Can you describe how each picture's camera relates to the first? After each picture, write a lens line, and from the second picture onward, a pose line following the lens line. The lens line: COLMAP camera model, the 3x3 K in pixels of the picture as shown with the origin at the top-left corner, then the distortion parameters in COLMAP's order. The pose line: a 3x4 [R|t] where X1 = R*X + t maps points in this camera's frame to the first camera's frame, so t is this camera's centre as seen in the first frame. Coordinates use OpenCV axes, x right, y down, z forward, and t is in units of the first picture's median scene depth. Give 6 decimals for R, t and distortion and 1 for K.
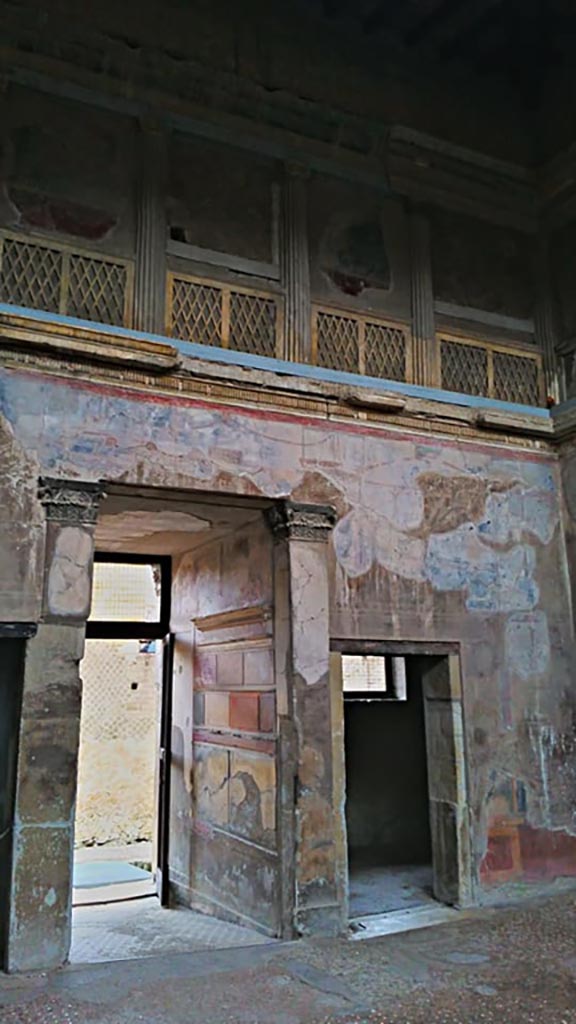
lens RADIAL K [[844.6, 0, 286.1], [0, 844.6, 470.5], [0, 0, 1]] dist [0.031766, -0.078207]
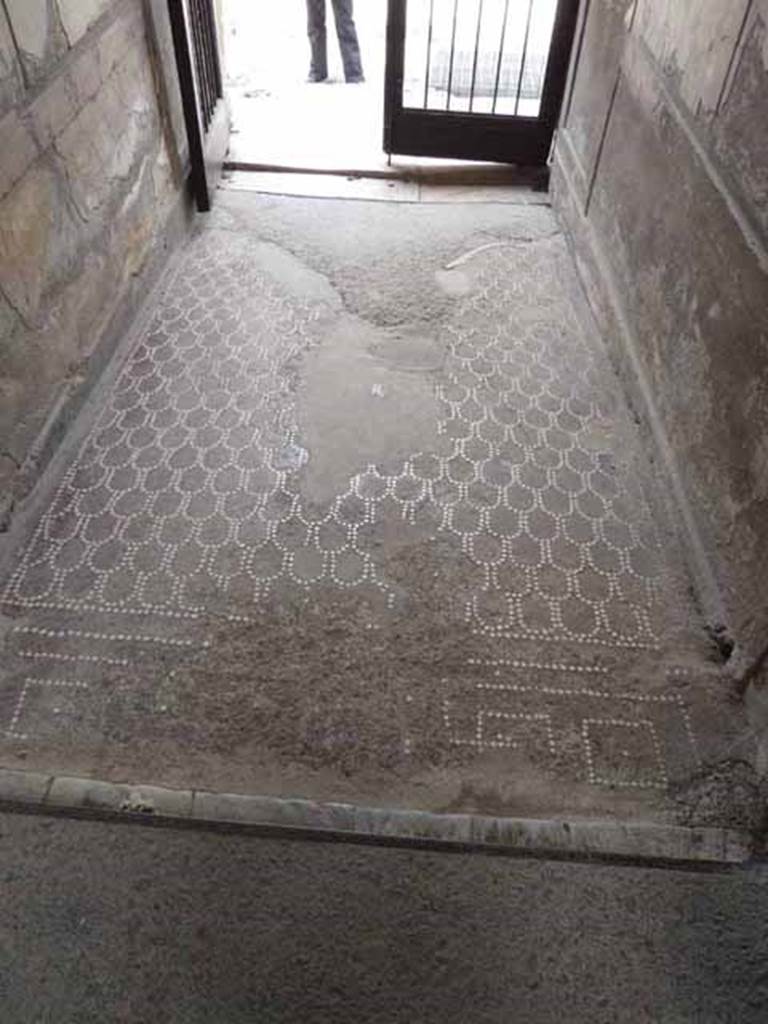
lens RADIAL K [[761.8, 0, 386.3], [0, 761.8, 518.6], [0, 0, 1]] dist [-0.030105, 0.005565]
pose [[0.889845, 0.360661, -0.279465, -0.054265], [0.074262, 0.489855, 0.868636, 0.299835], [0.450180, -0.793704, 0.409111, 0.855339]]
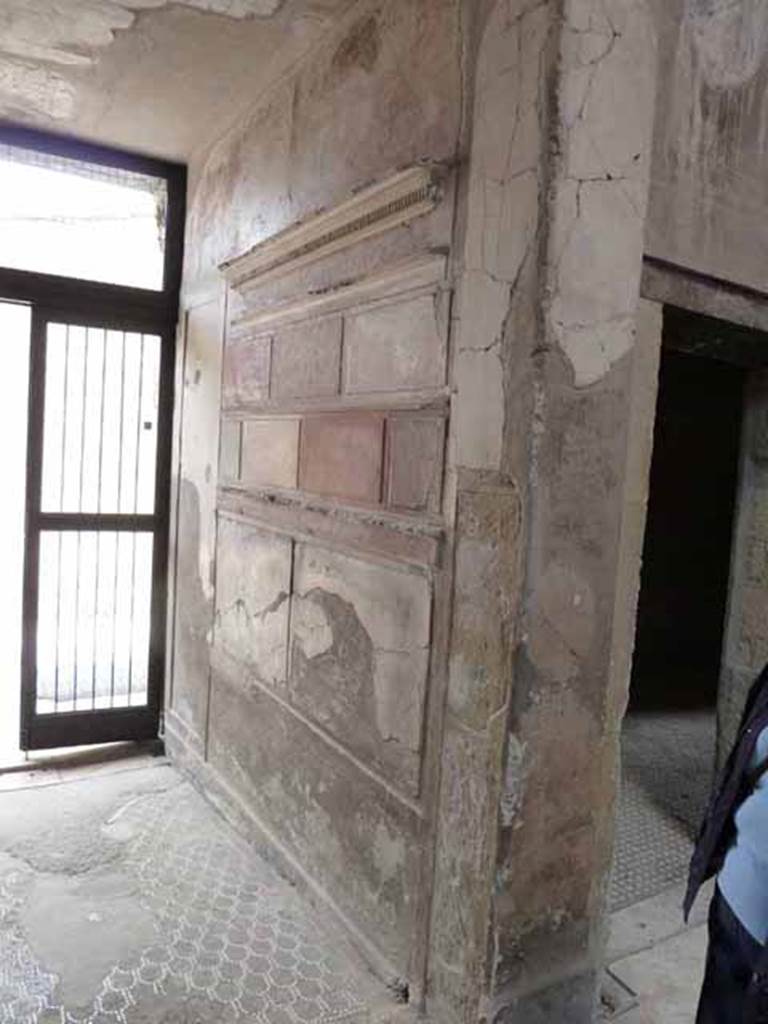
lens RADIAL K [[761.8, 0, 390.2], [0, 761.8, 517.6], [0, 0, 1]] dist [-0.030105, 0.005565]
pose [[0.991969, 0.065496, 0.108204, -0.070460], [-0.097012, 0.942901, 0.318633, 0.213707], [-0.081156, -0.326571, 0.941682, 0.710166]]
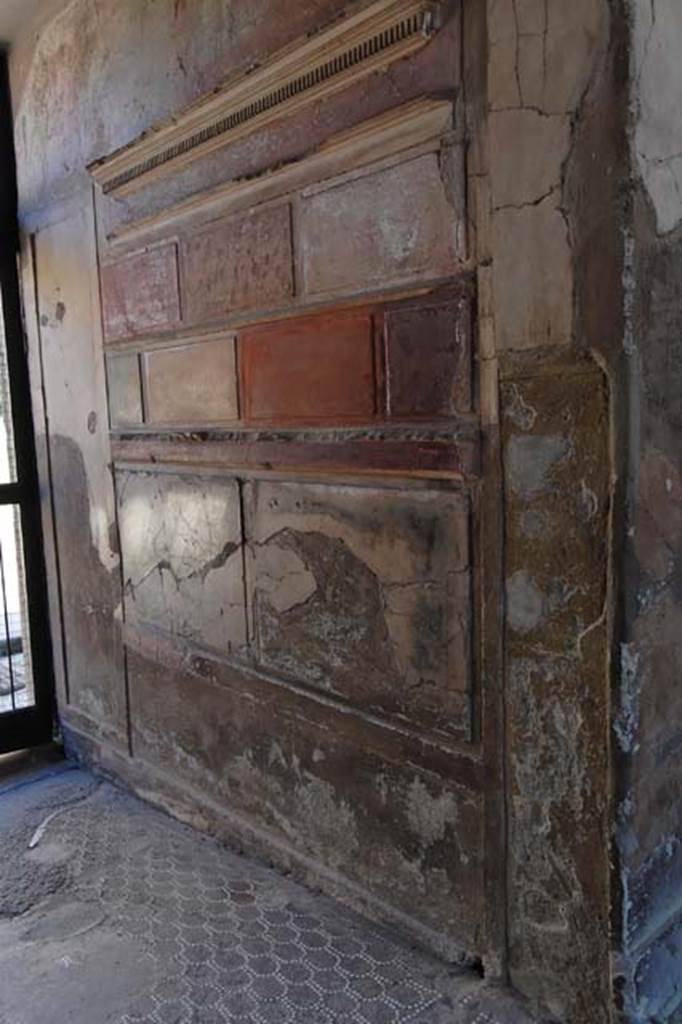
lens RADIAL K [[781.4, 0, 343.0], [0, 781.4, 515.0], [0, 0, 1]] dist [0.012432, -0.006114]
pose [[0.956520, -0.050105, 0.287331, -0.145253], [-0.055049, 0.936414, 0.346552, 0.253587], [-0.286425, -0.347301, 0.892941, 0.761975]]
